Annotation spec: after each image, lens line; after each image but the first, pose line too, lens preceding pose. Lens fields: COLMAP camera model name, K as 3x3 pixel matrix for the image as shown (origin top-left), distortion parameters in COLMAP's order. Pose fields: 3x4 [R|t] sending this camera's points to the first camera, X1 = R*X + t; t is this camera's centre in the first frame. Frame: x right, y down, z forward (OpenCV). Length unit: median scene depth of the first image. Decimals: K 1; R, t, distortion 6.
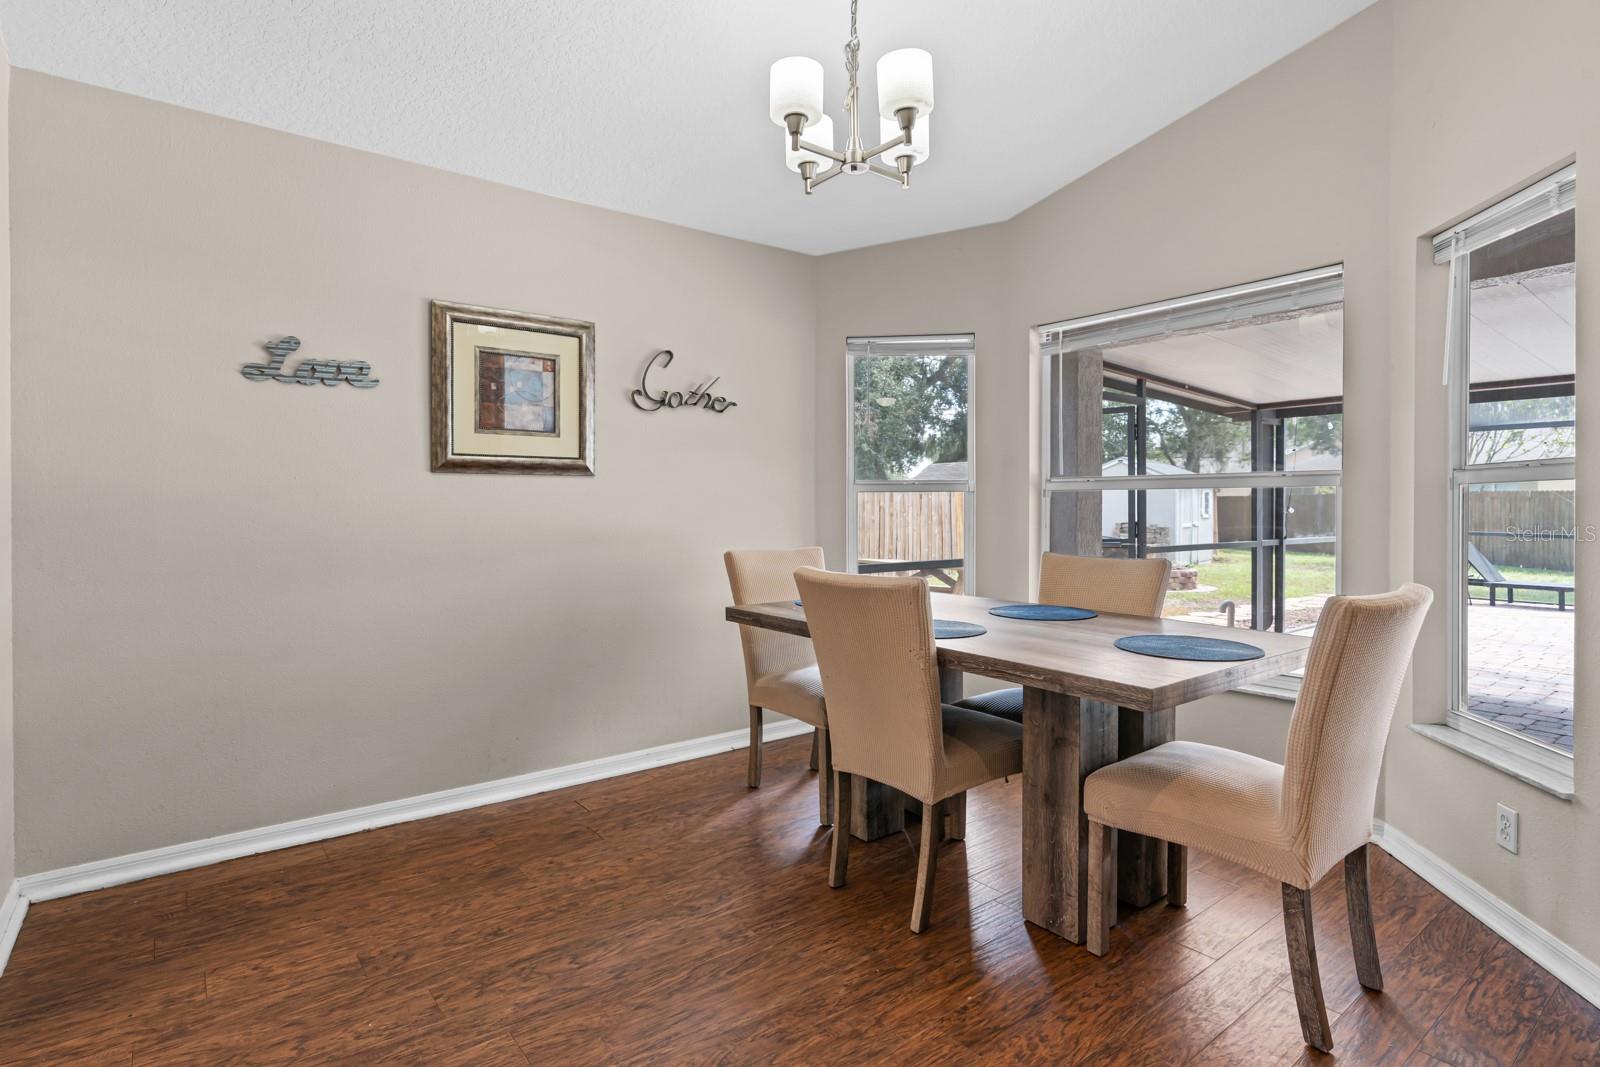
lens RADIAL K [[814.9, 0, 791.5], [0, 814.9, 503.8], [0, 0, 1]] dist [0.005575, -0.001160]
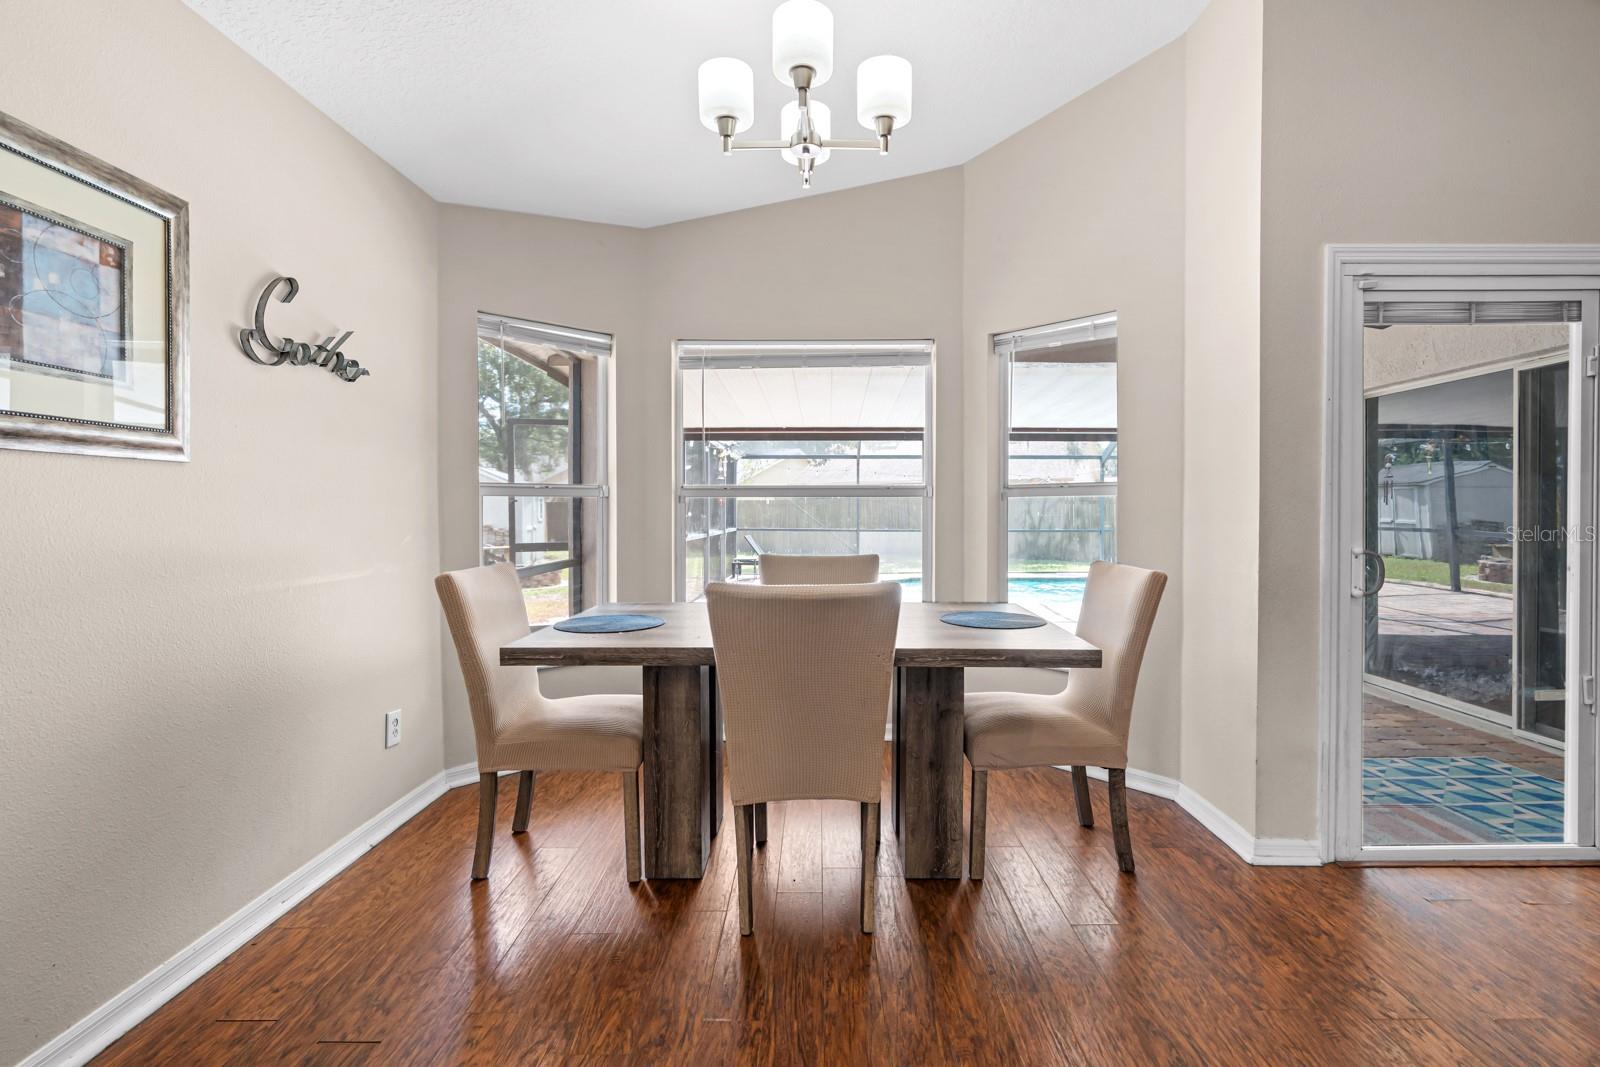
lens RADIAL K [[731.0, 0, 849.5], [0, 731.0, 512.5], [0, 0, 1]] dist [-0.004356, 0.000651]
pose [[0.607723, -0.003449, 0.794141, -0.383279], [0.000674, 0.999992, 0.003827, 0.000422], [-0.794149, -0.001791, 0.607721, 0.311410]]
